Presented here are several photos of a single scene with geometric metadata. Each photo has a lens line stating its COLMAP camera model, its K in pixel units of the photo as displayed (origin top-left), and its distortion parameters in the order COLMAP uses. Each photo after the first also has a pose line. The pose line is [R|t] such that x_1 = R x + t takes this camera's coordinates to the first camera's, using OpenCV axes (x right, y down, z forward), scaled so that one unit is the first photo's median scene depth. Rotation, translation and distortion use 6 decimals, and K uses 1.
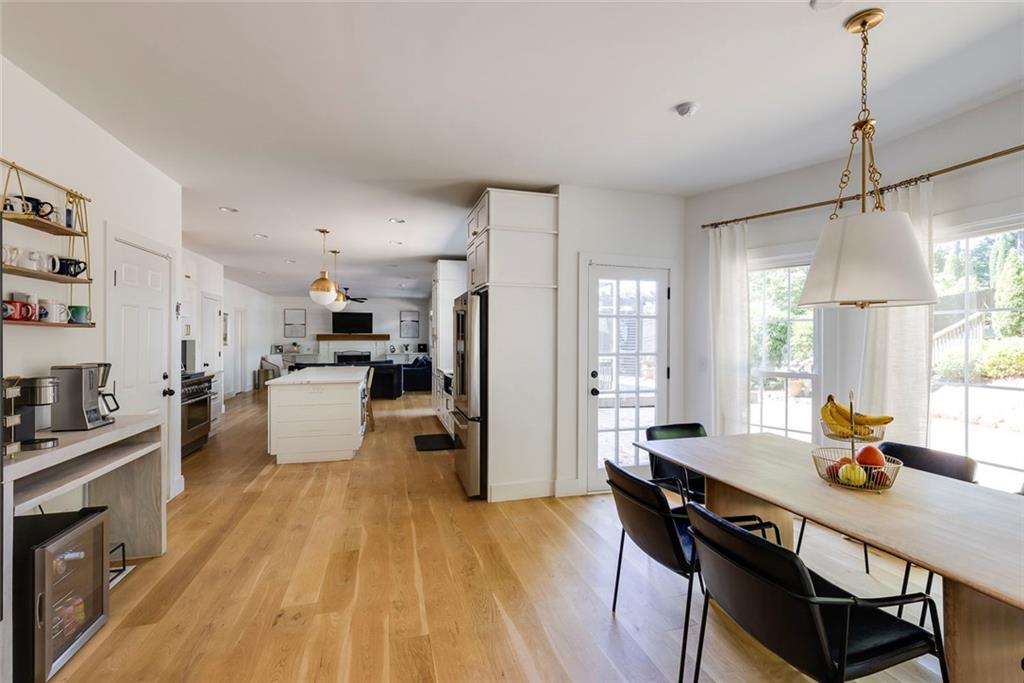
lens RADIAL K [[458.1, 0, 506.6], [0, 458.1, 338.3], [0, 0, 1]] dist [0.002966, -0.000984]
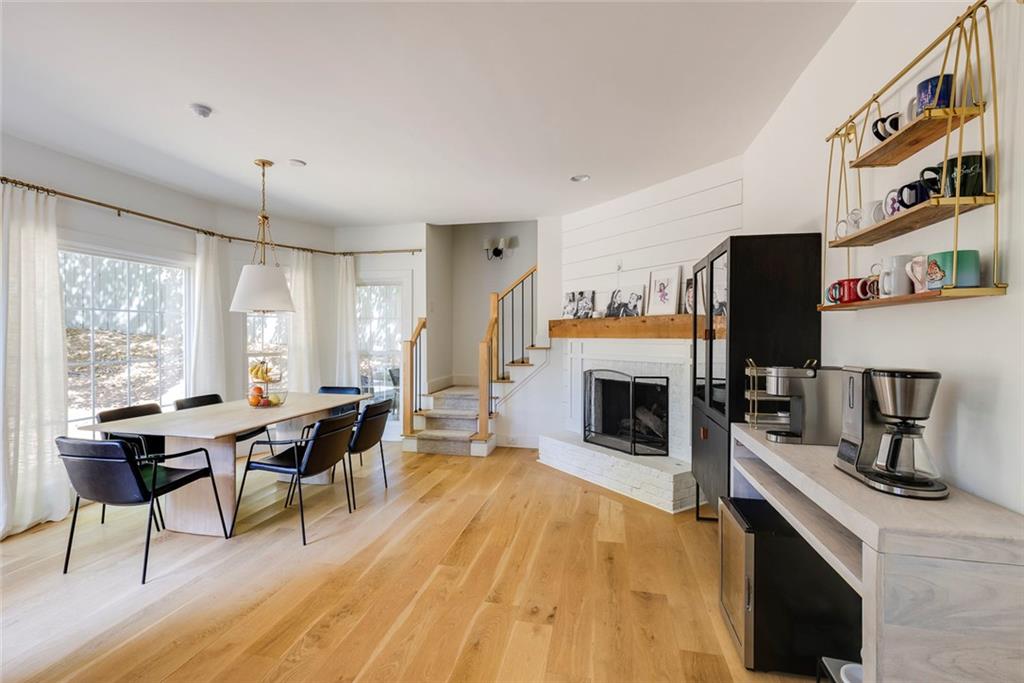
lens RADIAL K [[458.1, 0, 511.7], [0, 458.1, 339.8], [0, 0, 1]] dist [0.002966, -0.000984]
pose [[-0.894224, -0.010904, 0.447486, -0.549014], [-0.008325, 0.999935, 0.007730, 0.009051], [-0.447542, 0.003187, -0.894257, 1.232705]]
